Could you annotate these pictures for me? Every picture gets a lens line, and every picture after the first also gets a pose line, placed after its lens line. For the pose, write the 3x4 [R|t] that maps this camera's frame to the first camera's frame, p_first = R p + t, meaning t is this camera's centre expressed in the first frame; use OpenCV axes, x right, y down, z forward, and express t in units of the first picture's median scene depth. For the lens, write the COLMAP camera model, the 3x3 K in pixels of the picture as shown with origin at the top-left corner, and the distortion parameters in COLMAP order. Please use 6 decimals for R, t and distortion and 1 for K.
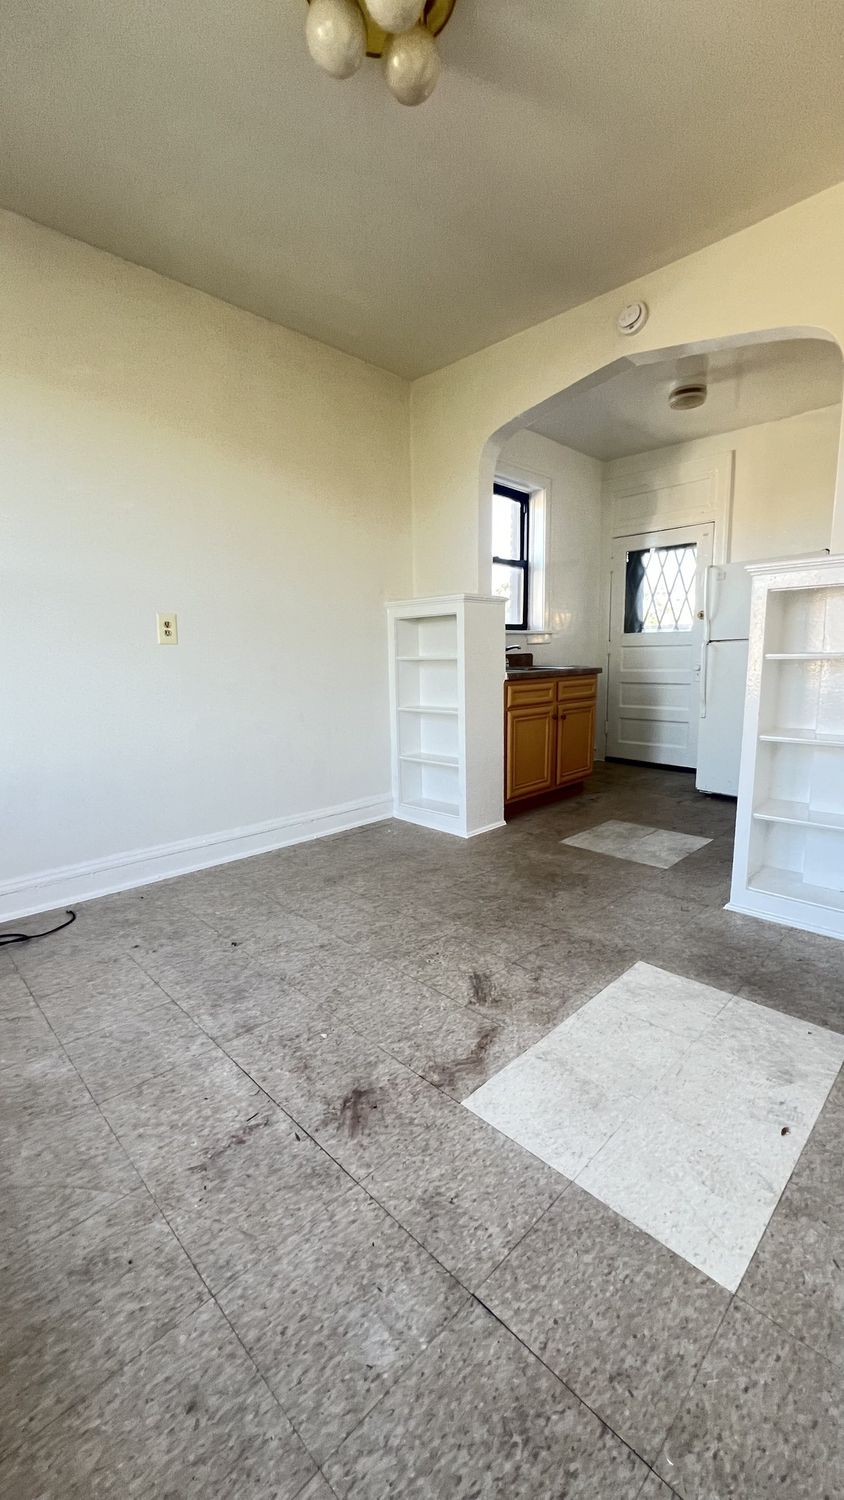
lens RADIAL K [[604.6, 0, 420.9], [0, 604.6, 749.8], [0, 0, 1]] dist [-0.001066, 0.000196]
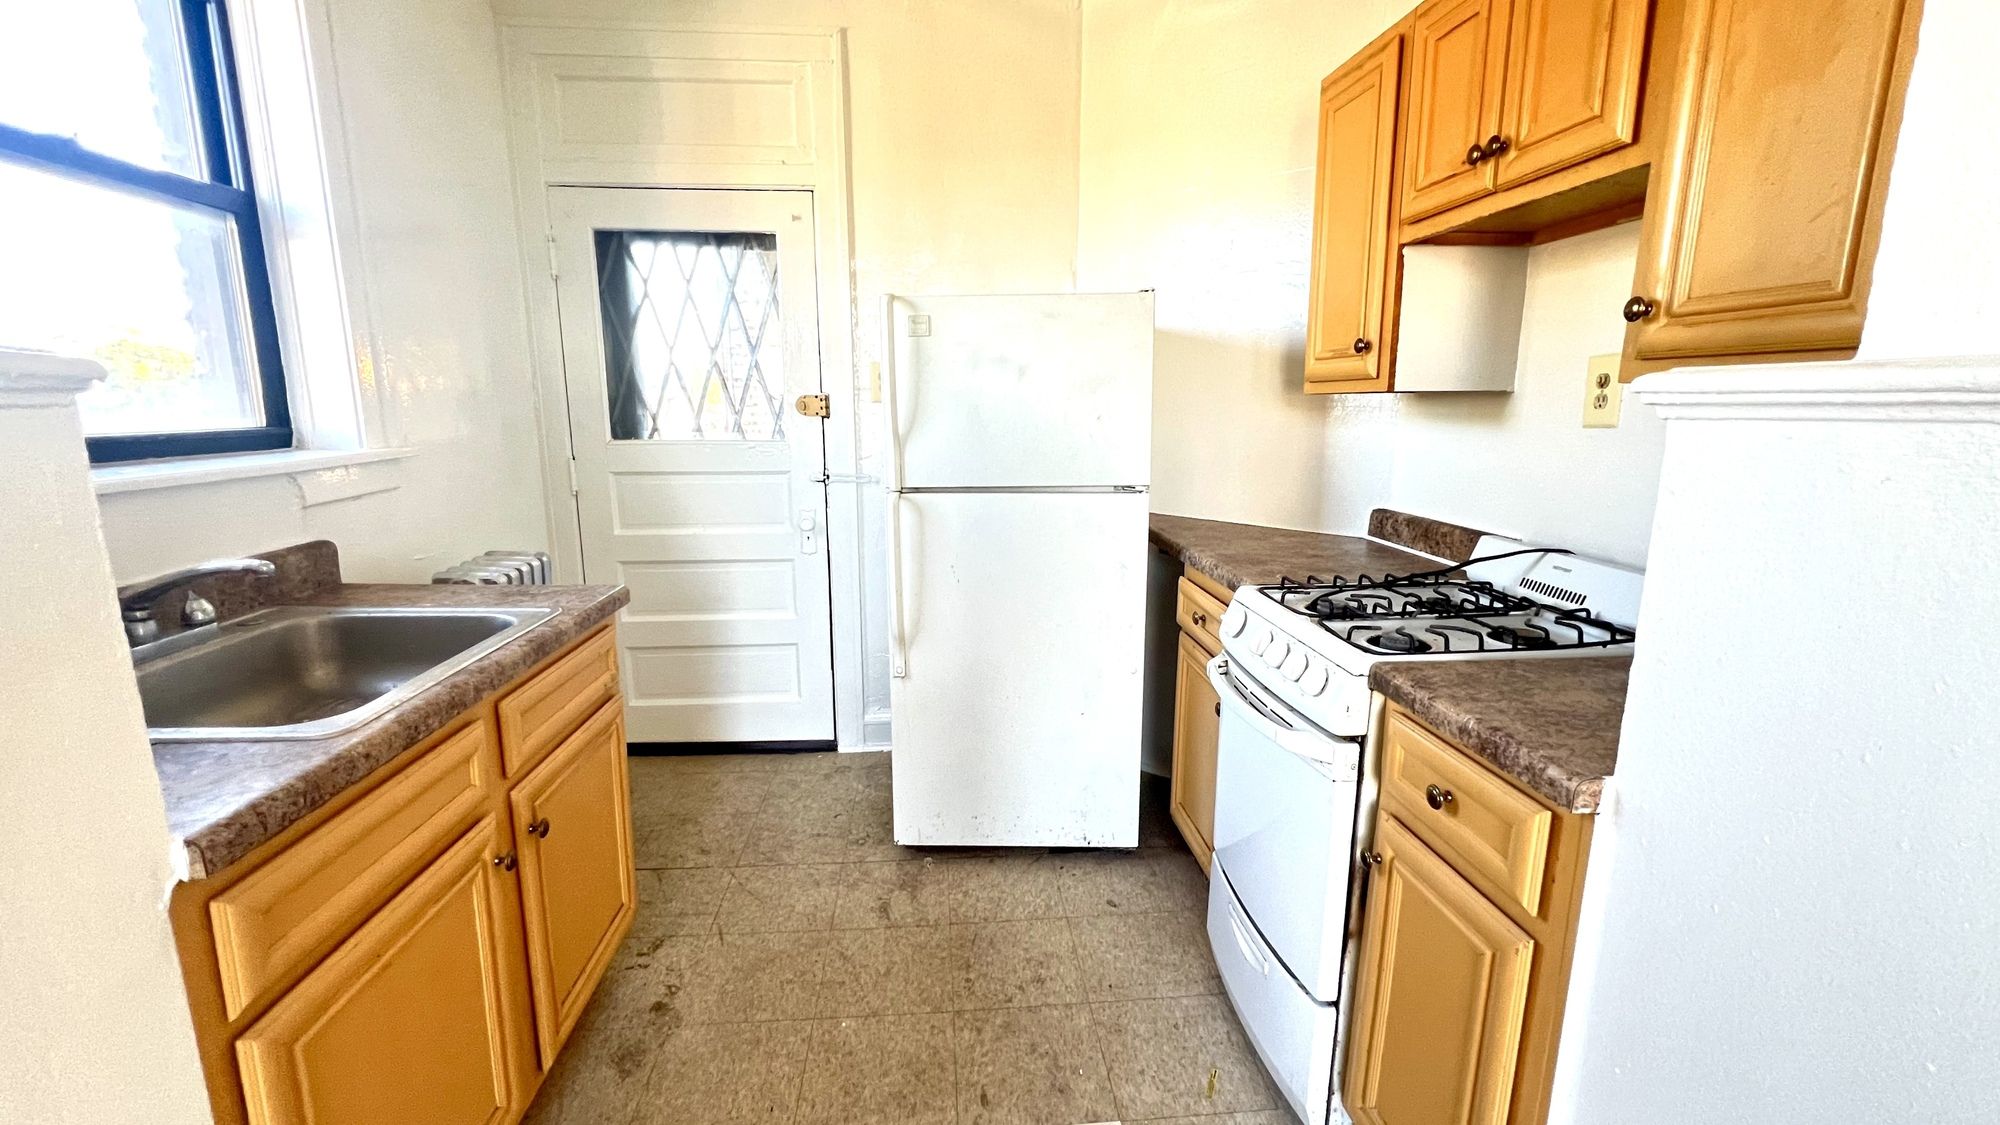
lens RADIAL K [[807.8, 0, 996.0], [0, 807.8, 564.5], [0, 0, 1]] dist [-0.000662, -0.000716]
pose [[0.636596, -0.129876, 0.760183, 0.179160], [0.106502, 0.991078, 0.080137, -0.270391], [-0.763808, 0.029947, 0.644748, 0.994374]]
